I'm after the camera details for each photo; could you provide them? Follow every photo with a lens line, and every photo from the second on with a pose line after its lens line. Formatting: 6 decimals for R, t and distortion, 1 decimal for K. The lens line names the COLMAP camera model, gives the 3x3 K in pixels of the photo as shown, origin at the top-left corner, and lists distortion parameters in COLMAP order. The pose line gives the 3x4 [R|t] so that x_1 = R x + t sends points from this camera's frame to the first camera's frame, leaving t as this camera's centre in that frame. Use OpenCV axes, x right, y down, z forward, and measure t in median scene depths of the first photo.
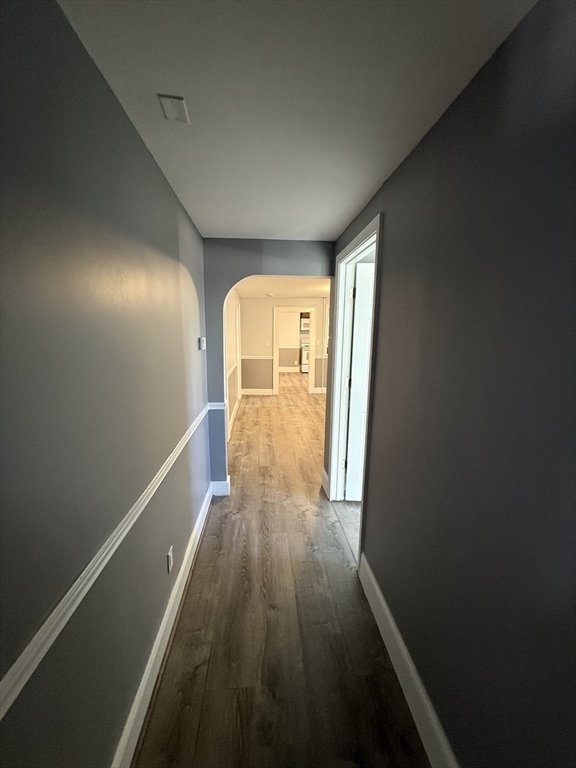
lens RADIAL K [[304.9, 0, 288.0], [0, 304.9, 384.0], [0, 0, 1]] dist [-0.001706, 0.000137]
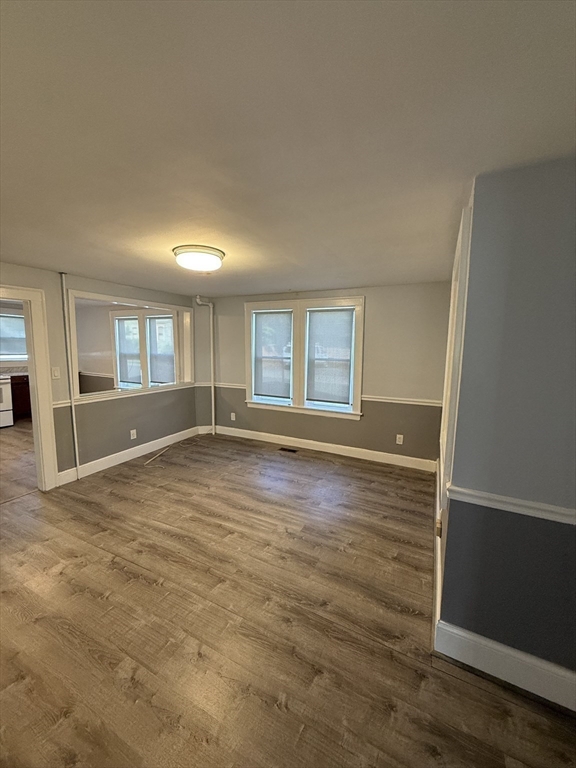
lens RADIAL K [[304.9, 0, 288.0], [0, 304.9, 384.0], [0, 0, 1]] dist [-0.001706, 0.000137]
pose [[0.521229, -0.102103, 0.847287, -0.100104], [0.138612, 0.989763, 0.034002, -0.084985], [-0.842085, 0.099722, 0.530045, 0.468936]]
